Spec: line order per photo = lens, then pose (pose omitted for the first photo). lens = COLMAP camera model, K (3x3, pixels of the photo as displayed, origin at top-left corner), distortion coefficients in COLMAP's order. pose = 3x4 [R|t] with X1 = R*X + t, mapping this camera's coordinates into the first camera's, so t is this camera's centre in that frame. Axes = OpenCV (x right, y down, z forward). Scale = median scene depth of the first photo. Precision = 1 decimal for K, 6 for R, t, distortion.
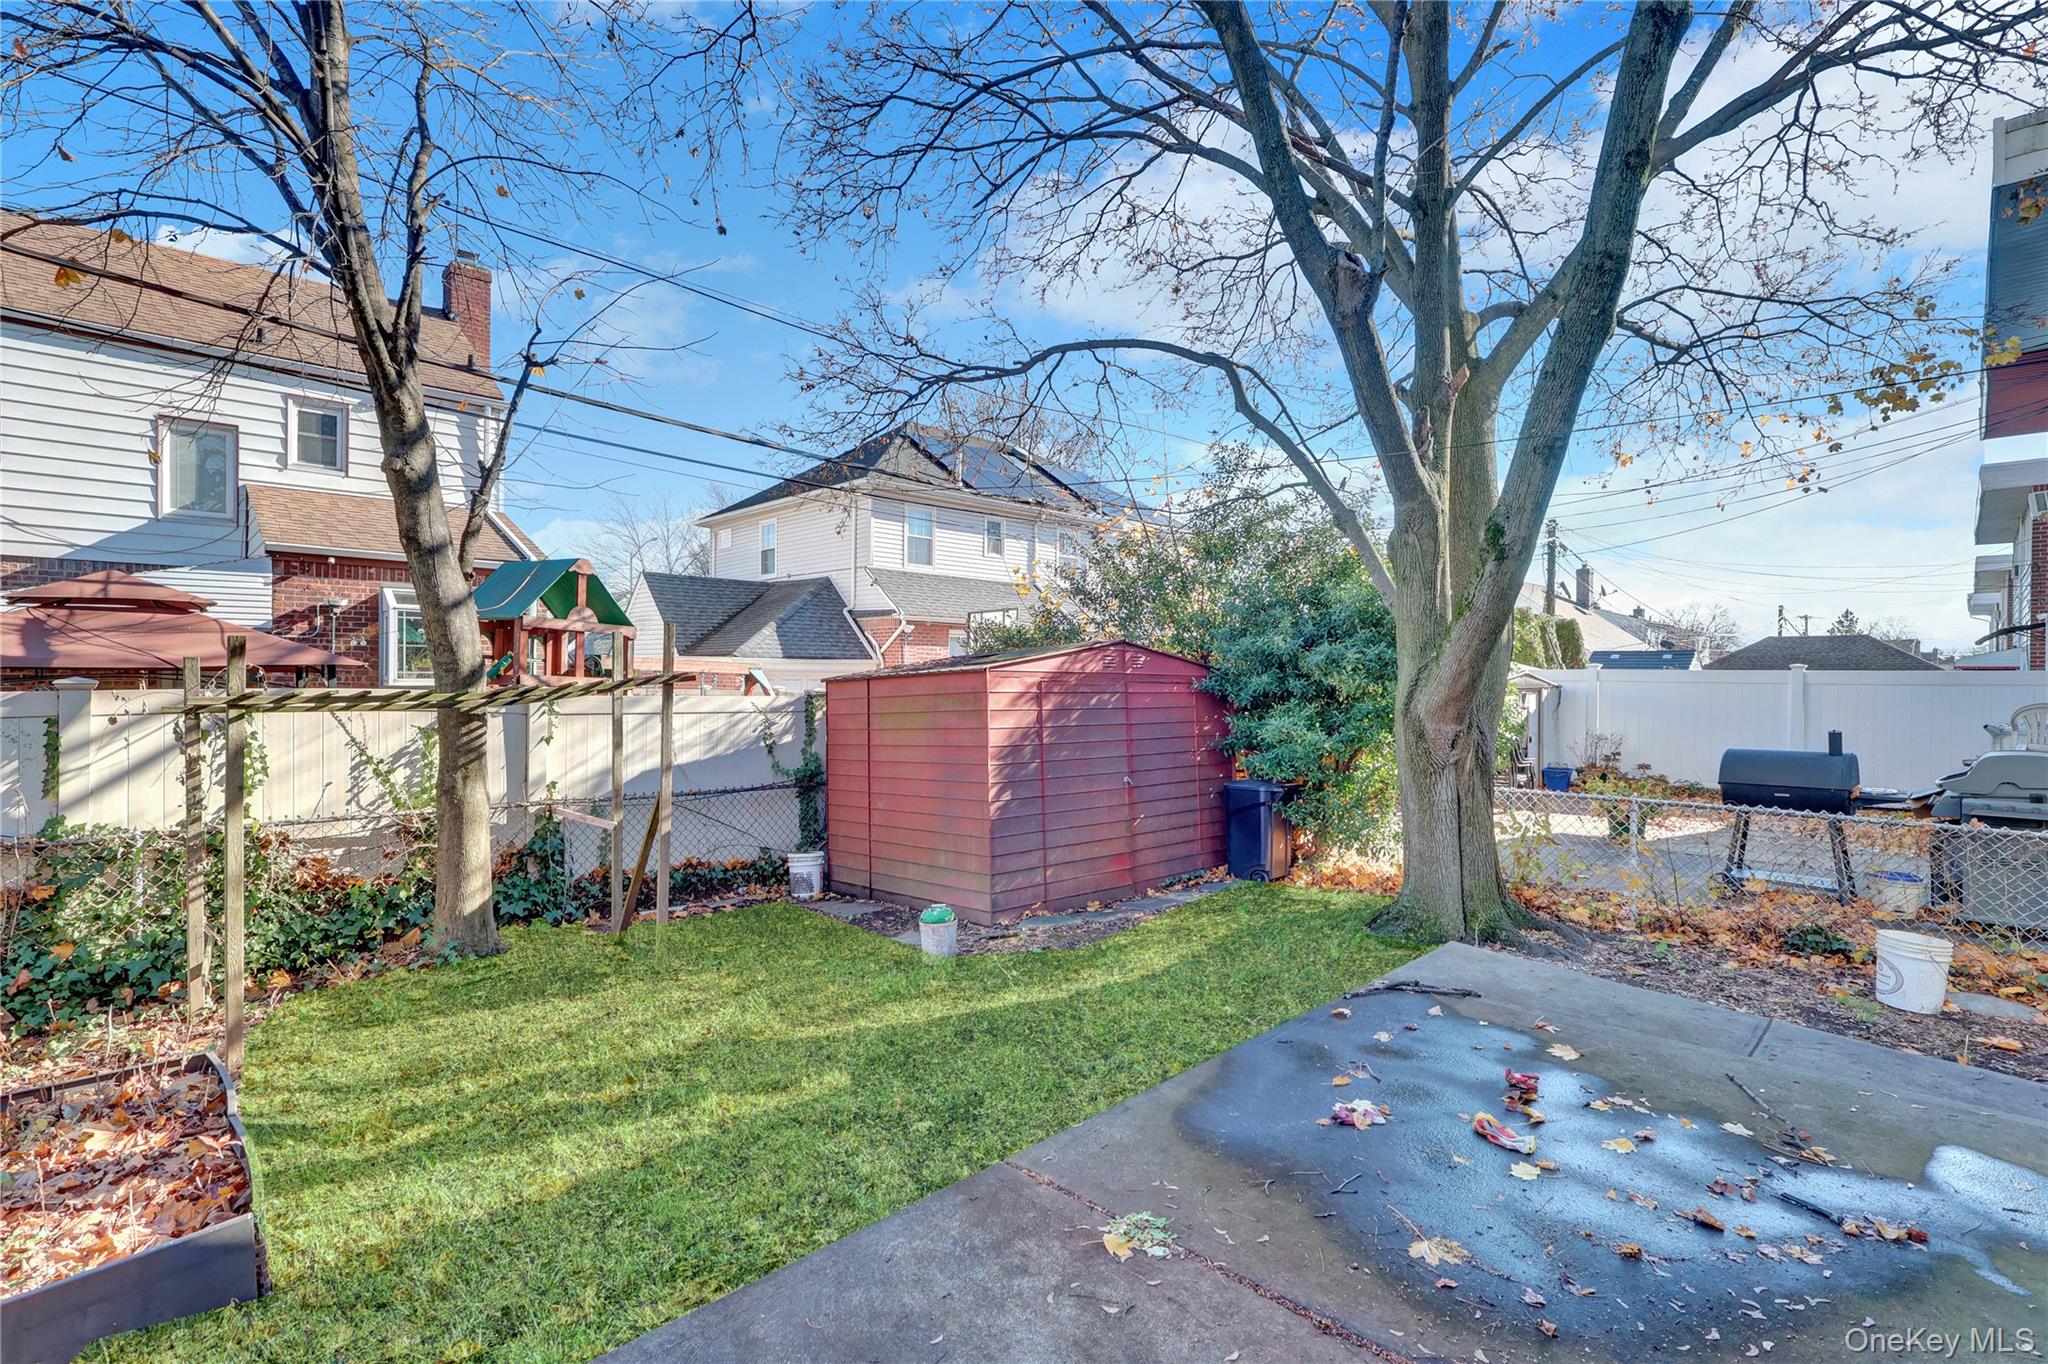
lens RADIAL K [[940.0, 0, 1024.0], [0, 940.0, 682.0], [0, 0, 1]] dist [-0.001006, 0.000383]
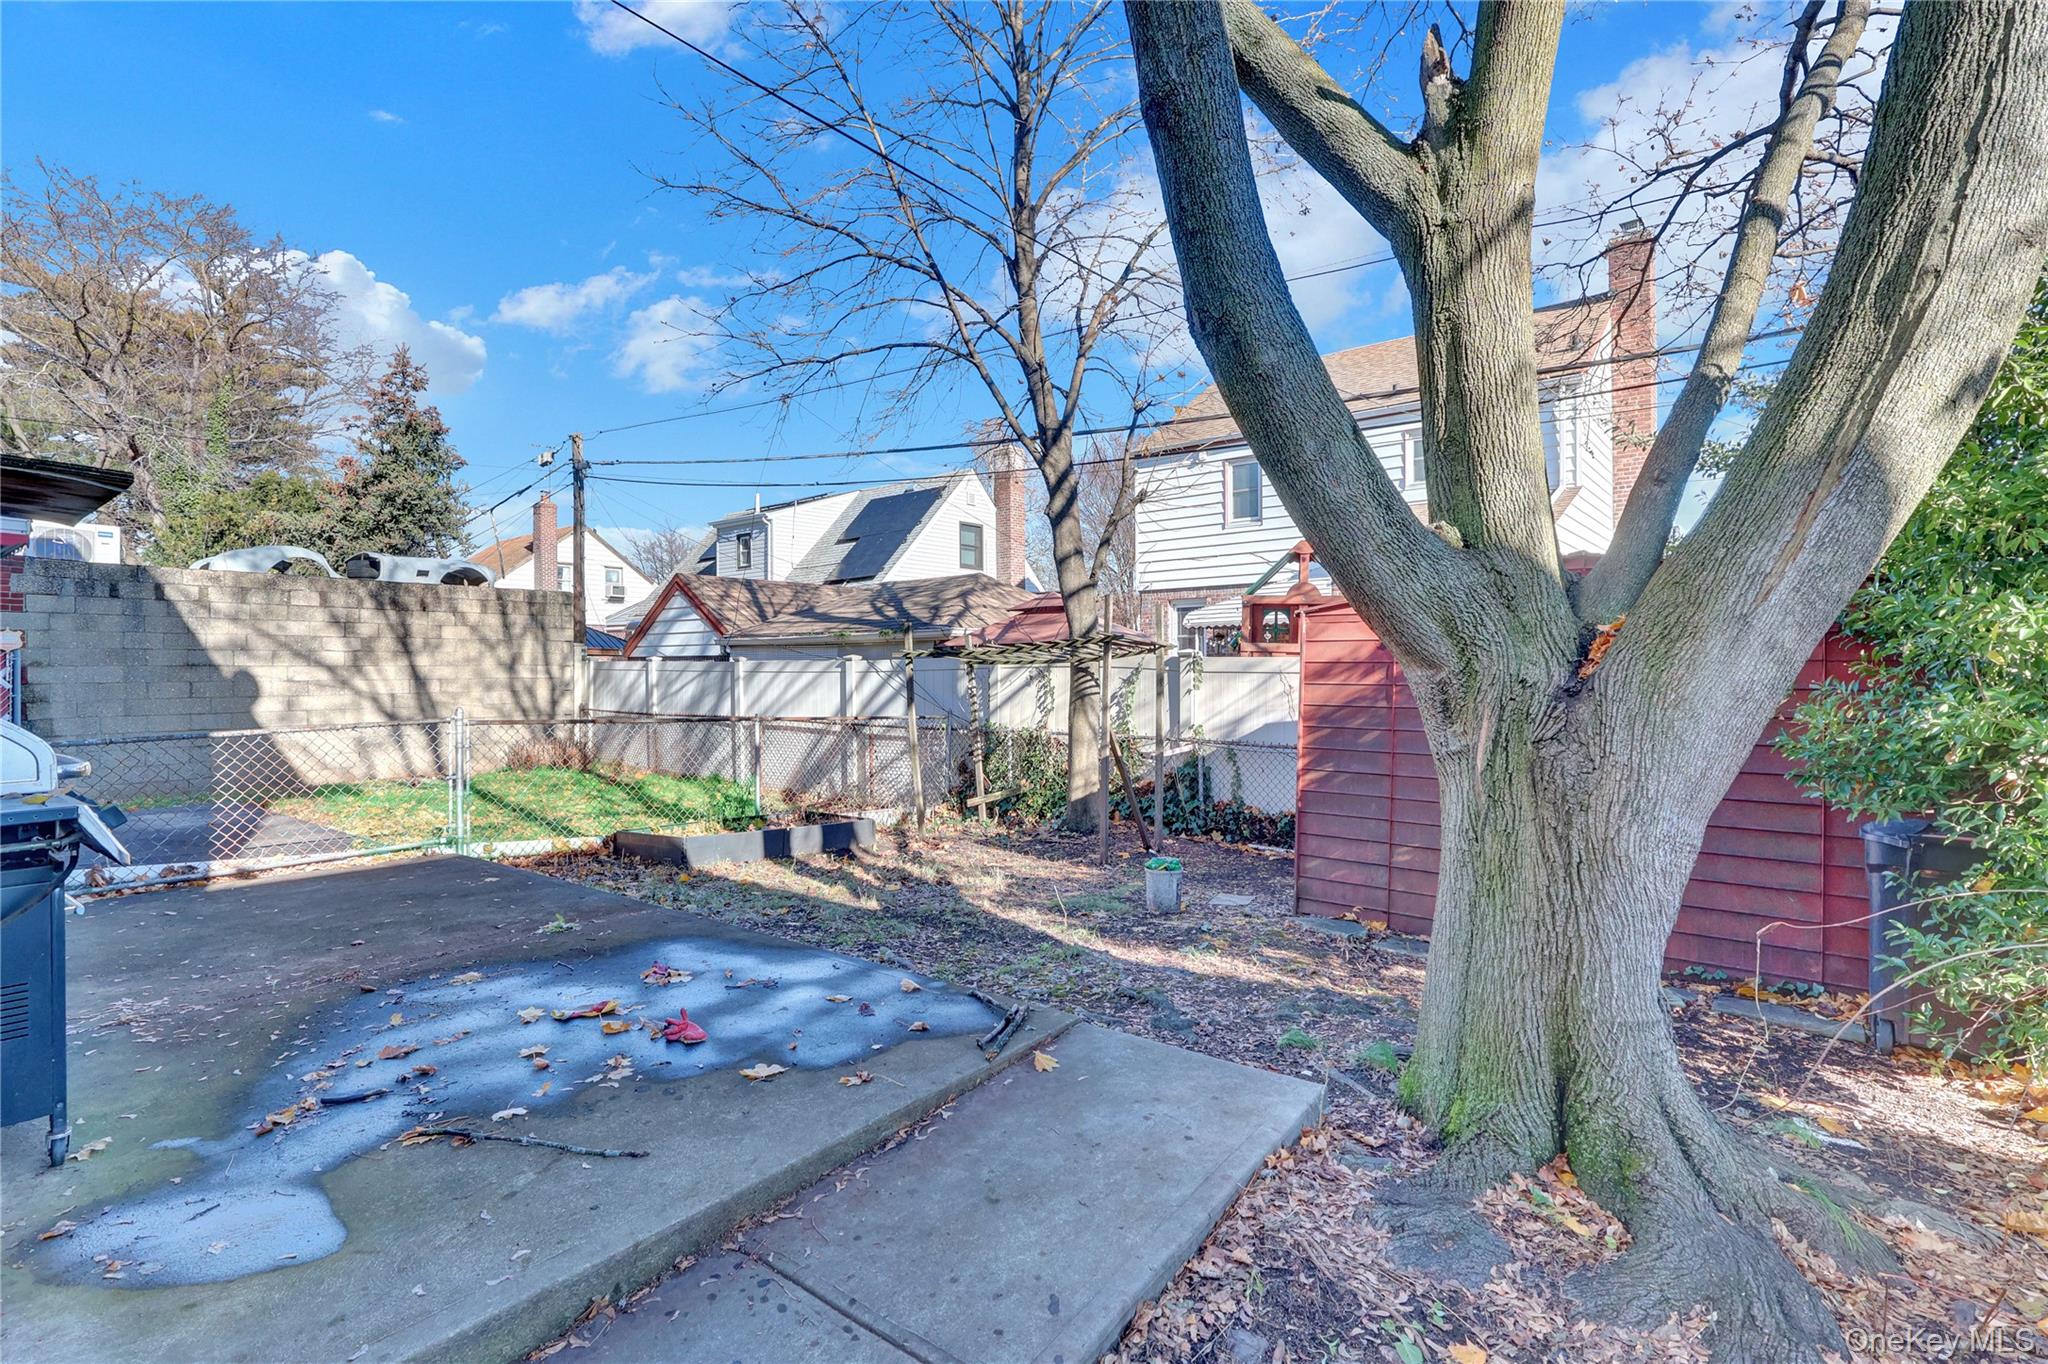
lens RADIAL K [[940.0, 0, 1024.0], [0, 940.0, 682.0], [0, 0, 1]] dist [-0.001006, 0.000383]
pose [[0.135635, 0.006825, -0.990735, 1.400233], [-0.002538, 0.999975, 0.006541, 0.075972], [0.990756, 0.001627, 0.135649, 1.141417]]
